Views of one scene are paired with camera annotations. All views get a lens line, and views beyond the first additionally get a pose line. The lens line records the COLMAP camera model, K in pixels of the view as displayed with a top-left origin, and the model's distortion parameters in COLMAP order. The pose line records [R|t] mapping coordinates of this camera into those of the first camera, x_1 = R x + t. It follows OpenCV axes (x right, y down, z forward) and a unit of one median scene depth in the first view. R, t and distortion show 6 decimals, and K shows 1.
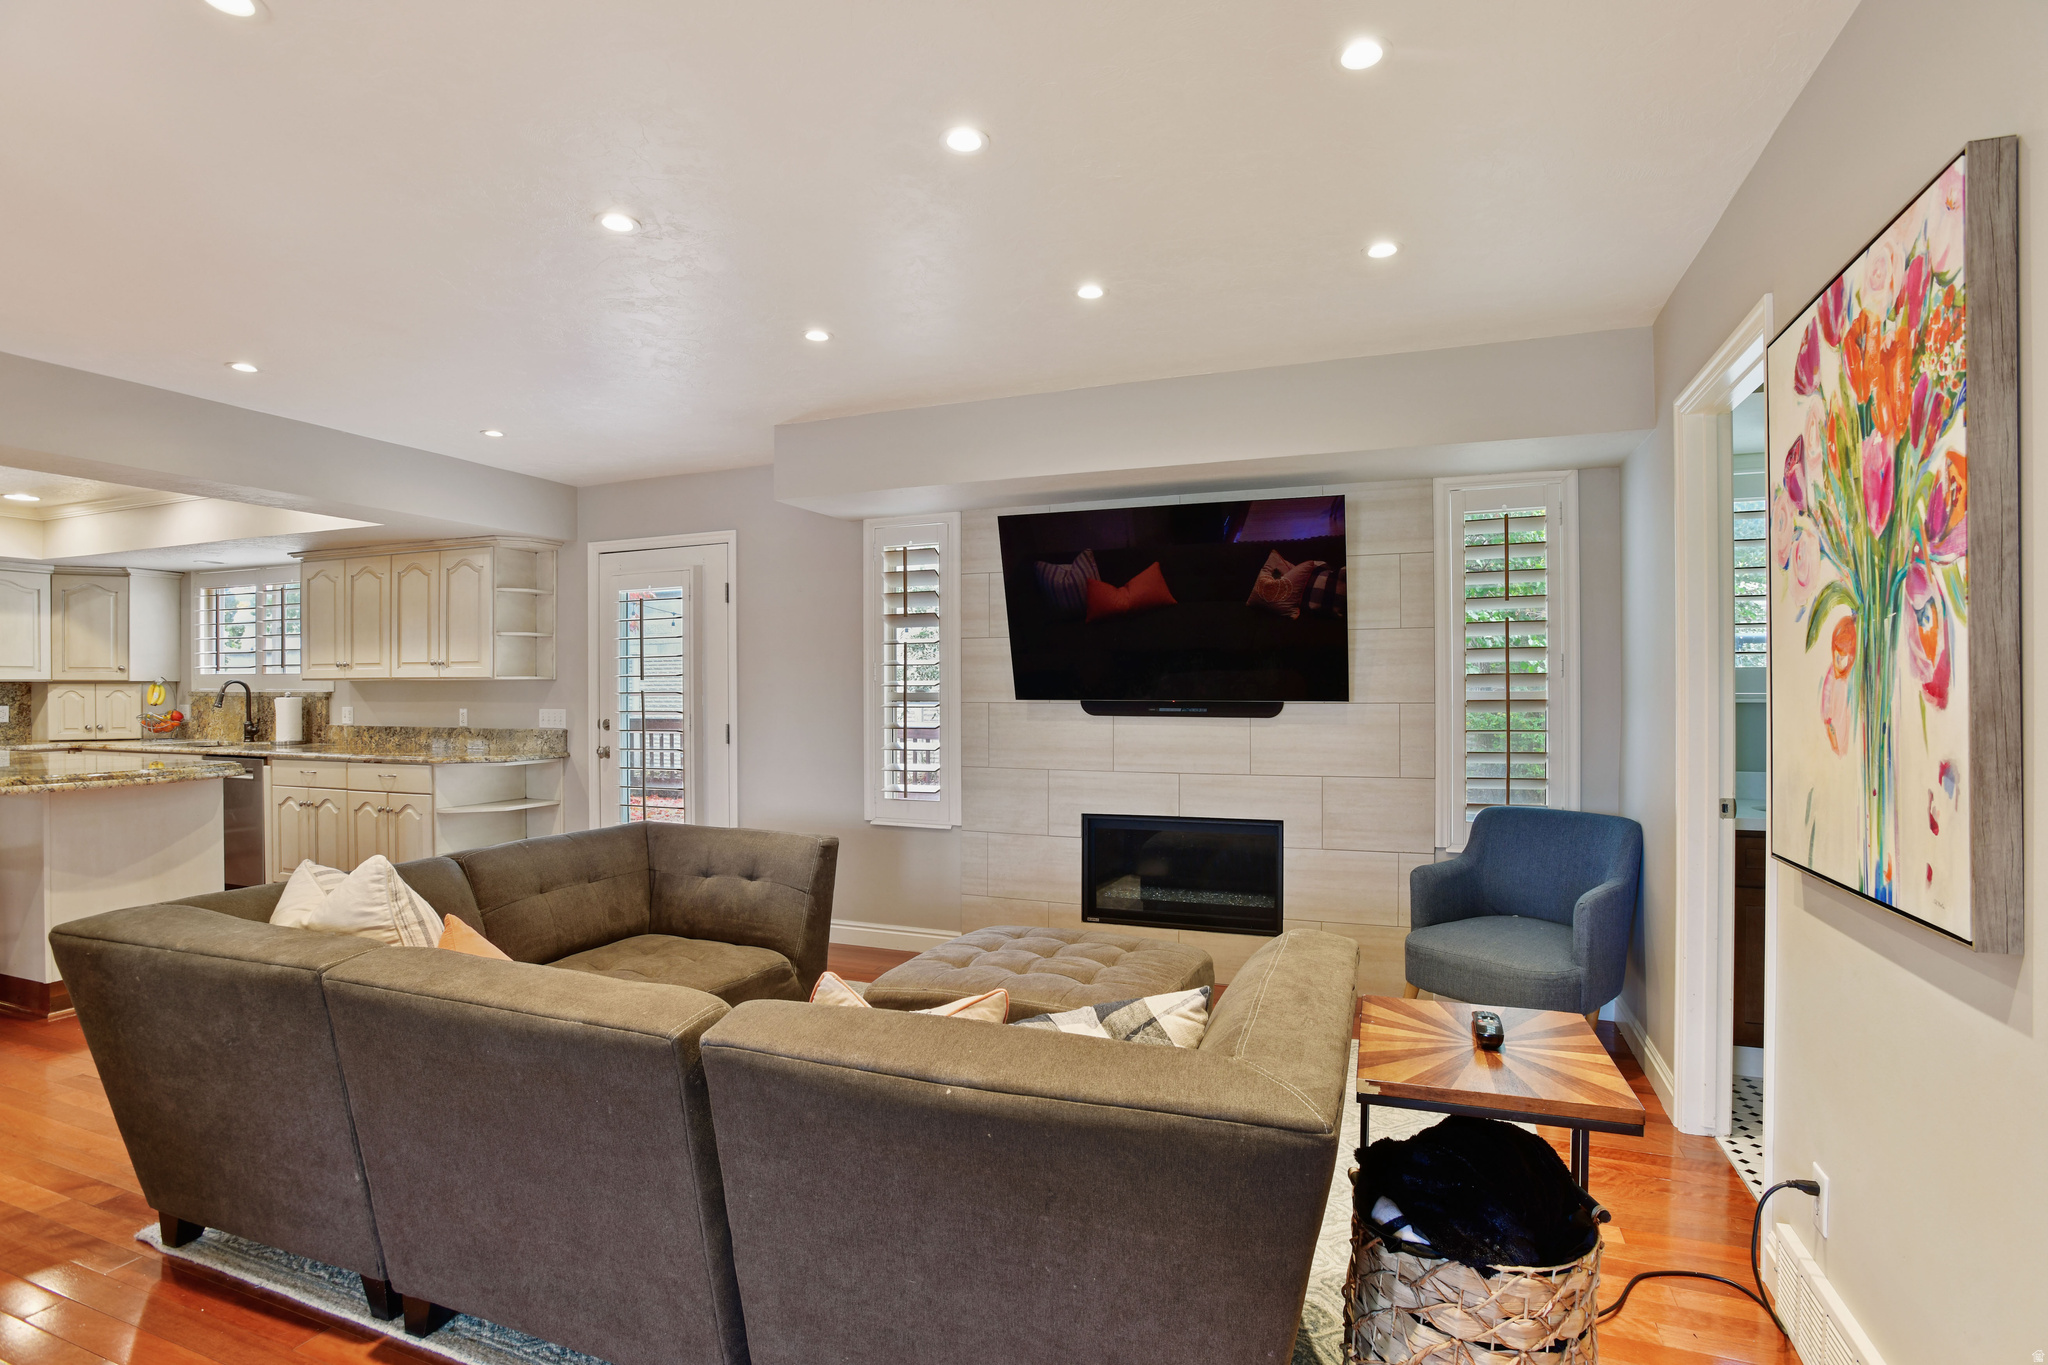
lens RADIAL K [[1004.2, 0, 1021.9], [0, 1004.2, 691.1], [0, 0, 1]] dist [-0.025343, 0.004328]
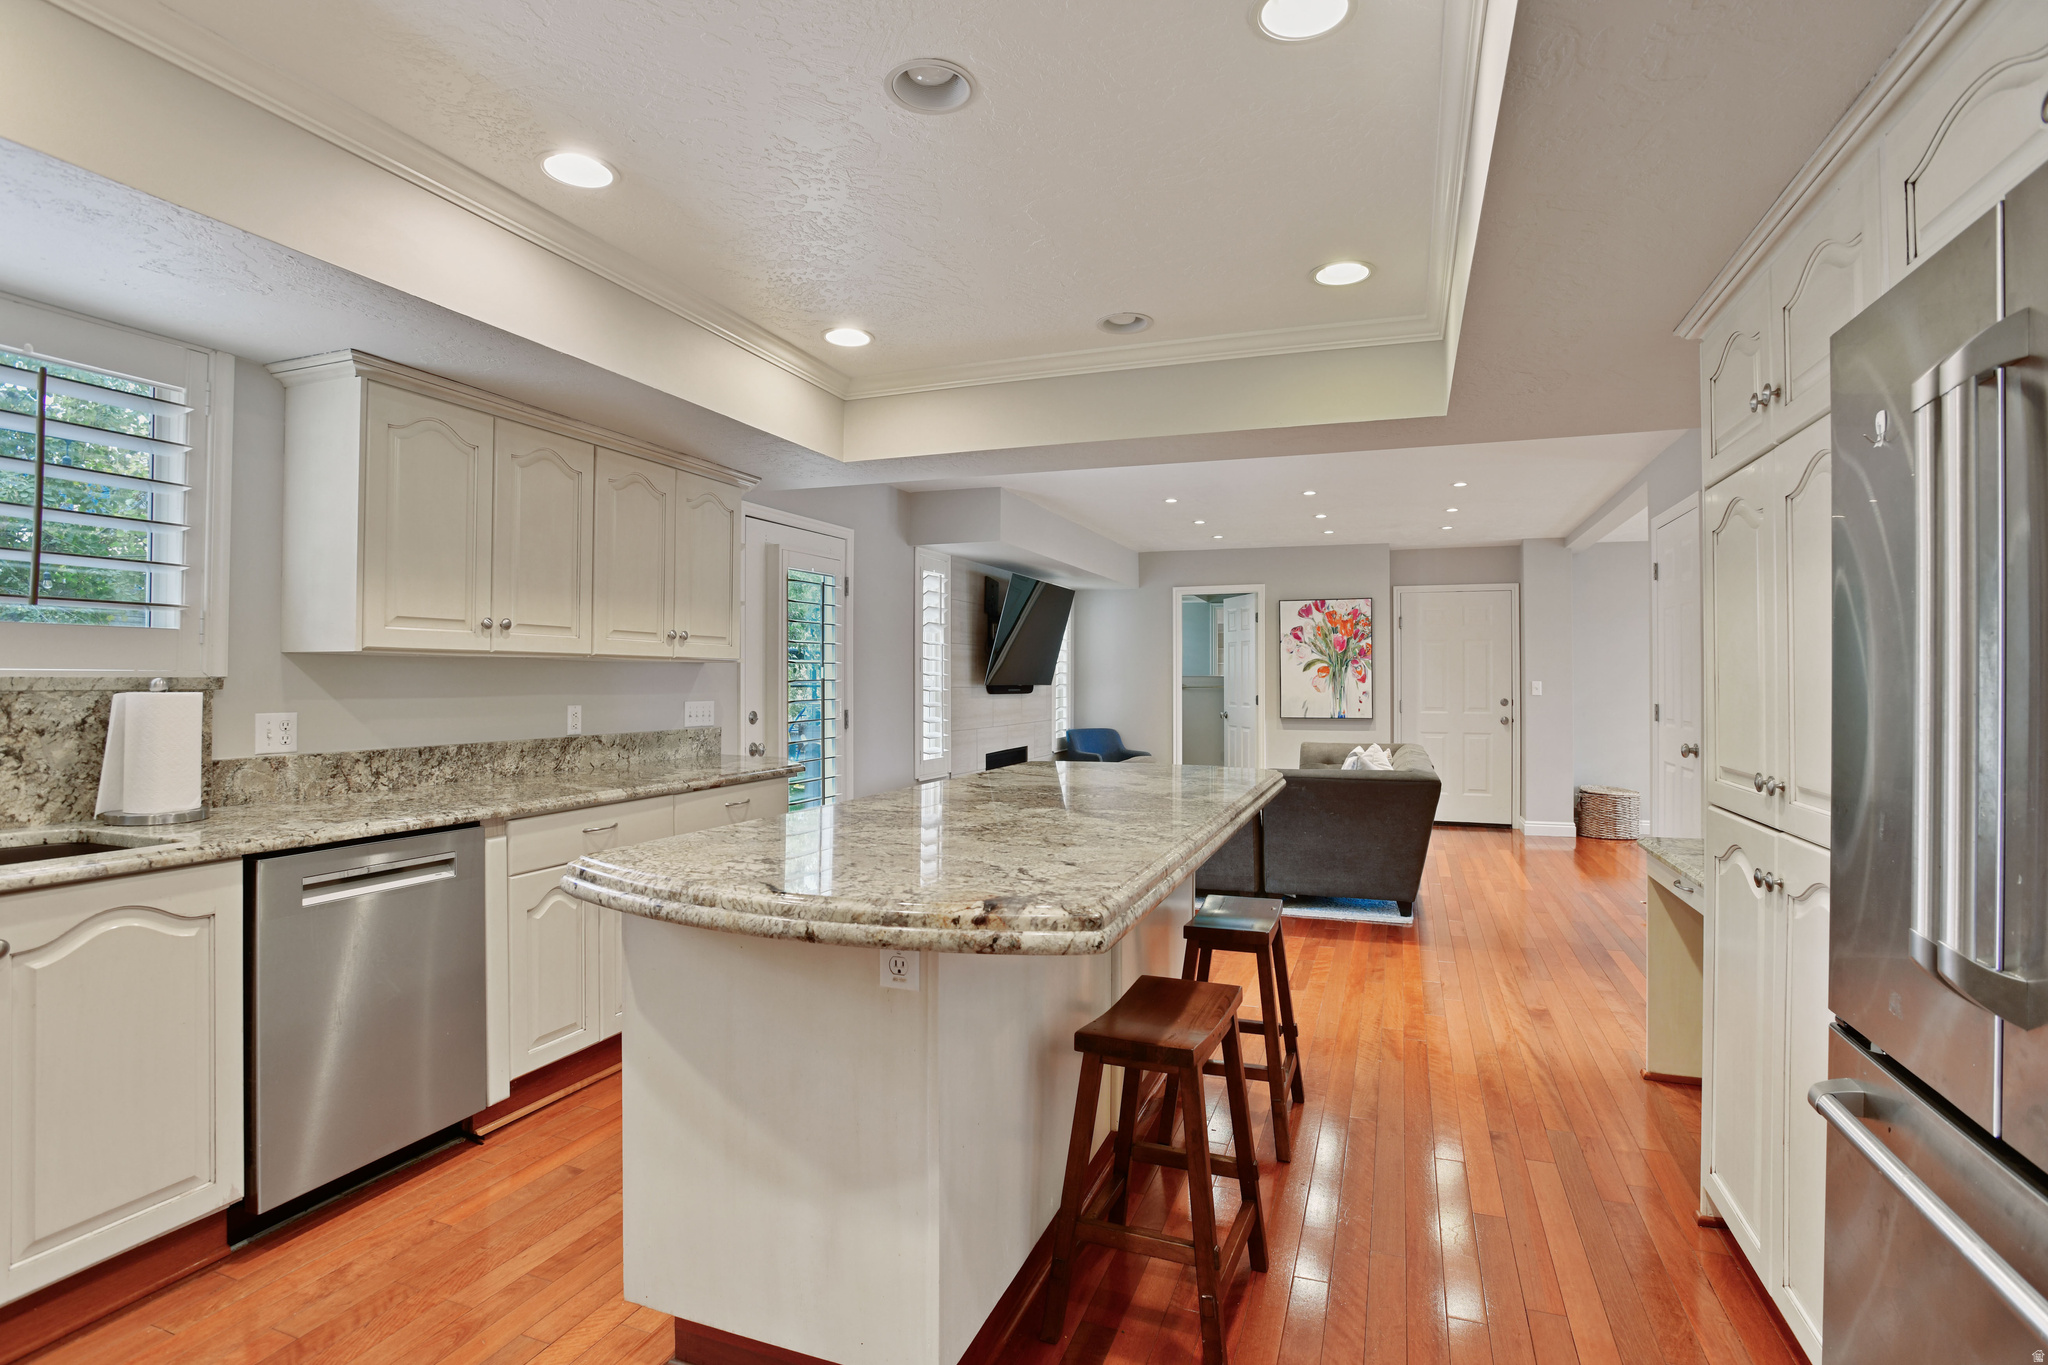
lens RADIAL K [[1004.2, 0, 1023.2], [0, 1004.2, 676.3], [0, 0, 1]] dist [-0.025343, 0.004328]
pose [[-0.030381, 0.003267, 0.999533, -1.214412], [-0.004701, 0.999983, -0.003411, -0.000032], [-0.999527, -0.004803, -0.030366, 0.751676]]
